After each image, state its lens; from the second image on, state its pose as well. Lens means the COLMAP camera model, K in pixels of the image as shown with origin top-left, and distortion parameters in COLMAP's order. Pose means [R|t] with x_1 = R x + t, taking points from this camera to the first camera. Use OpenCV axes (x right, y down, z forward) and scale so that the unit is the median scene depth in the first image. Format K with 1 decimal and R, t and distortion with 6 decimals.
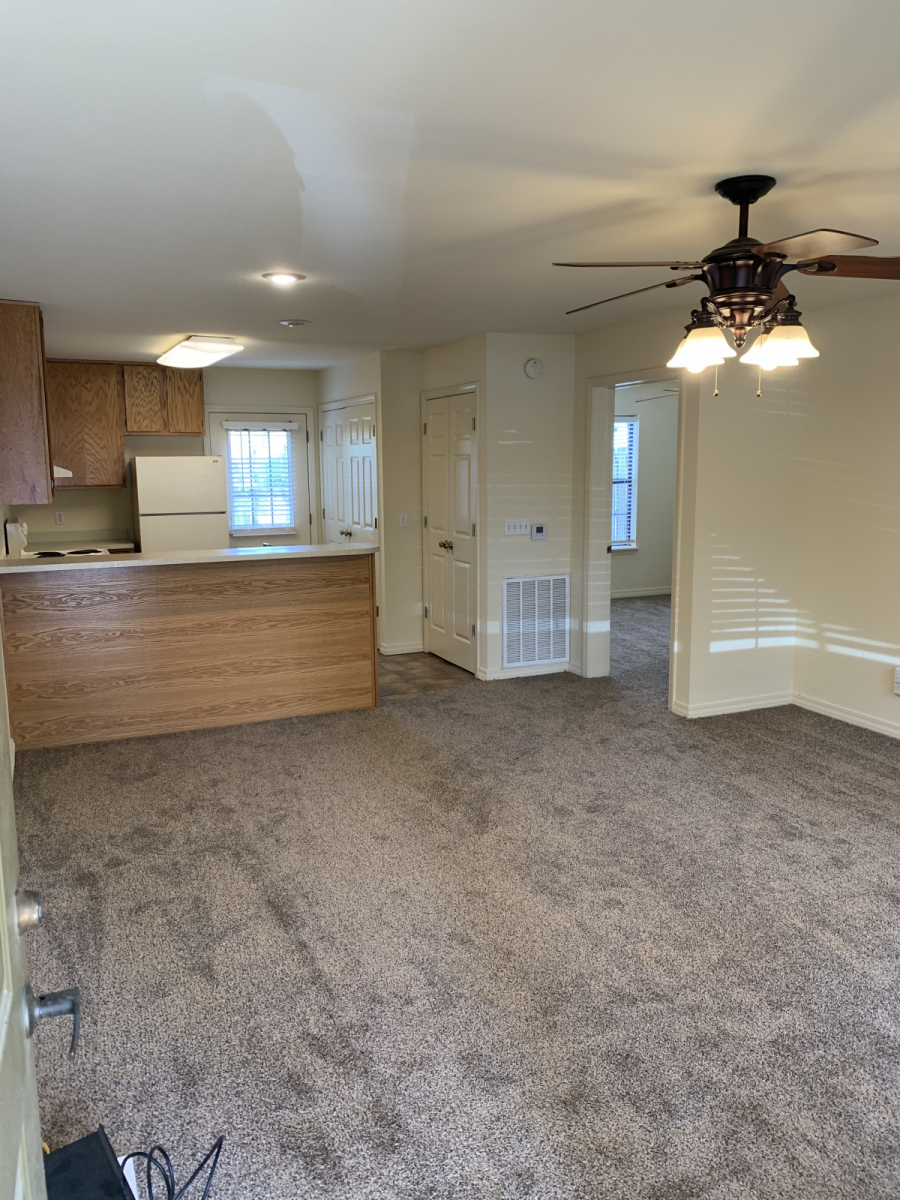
lens RADIAL K [[910.0, 0, 445.7], [0, 910.0, 597.6], [0, 0, 1]] dist [0.093961, -0.140901]
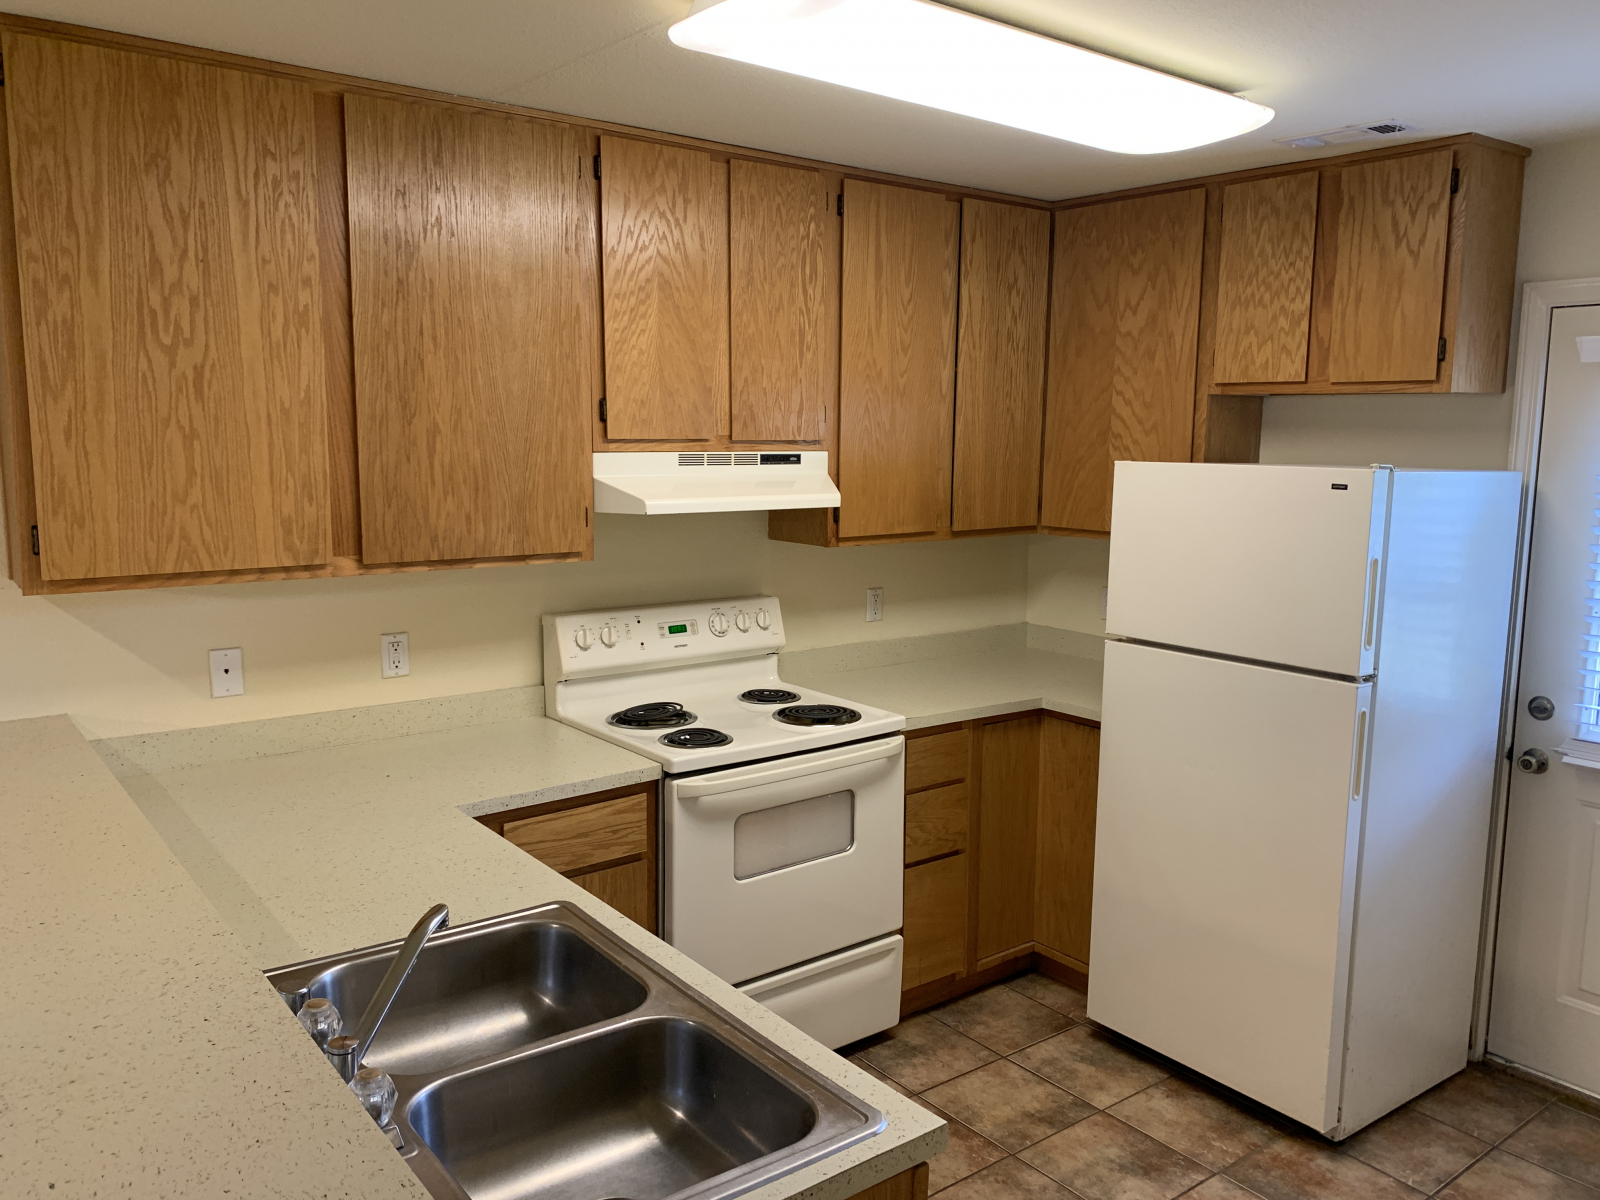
lens RADIAL K [[1240.2, 0, 802.3], [0, 1240.2, 596.5], [0, 0, 1]] dist [0.040446, -0.037399]
pose [[0.244450, 0.147925, -0.958312, 0.091231], [-0.162320, 0.980592, 0.109959, -0.184711], [0.955979, 0.128674, 0.263717, 1.061022]]
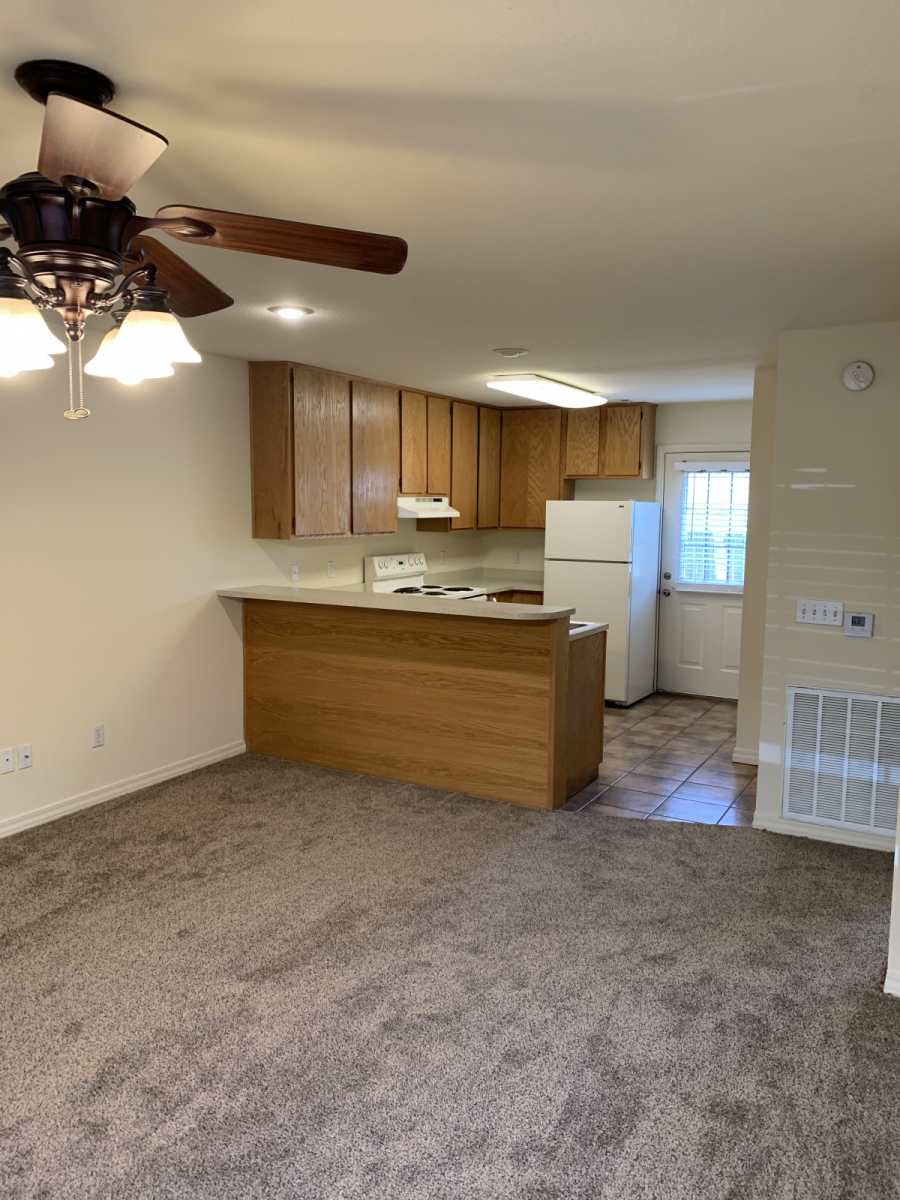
lens RADIAL K [[910.0, 0, 445.7], [0, 910.0, 597.6], [0, 0, 1]] dist [0.093961, -0.140901]
pose [[0.603432, 0.103551, -0.790663, 0.520786], [-0.139530, 0.989947, 0.023161, -0.077303], [0.785112, 0.096345, 0.611814, 0.440062]]
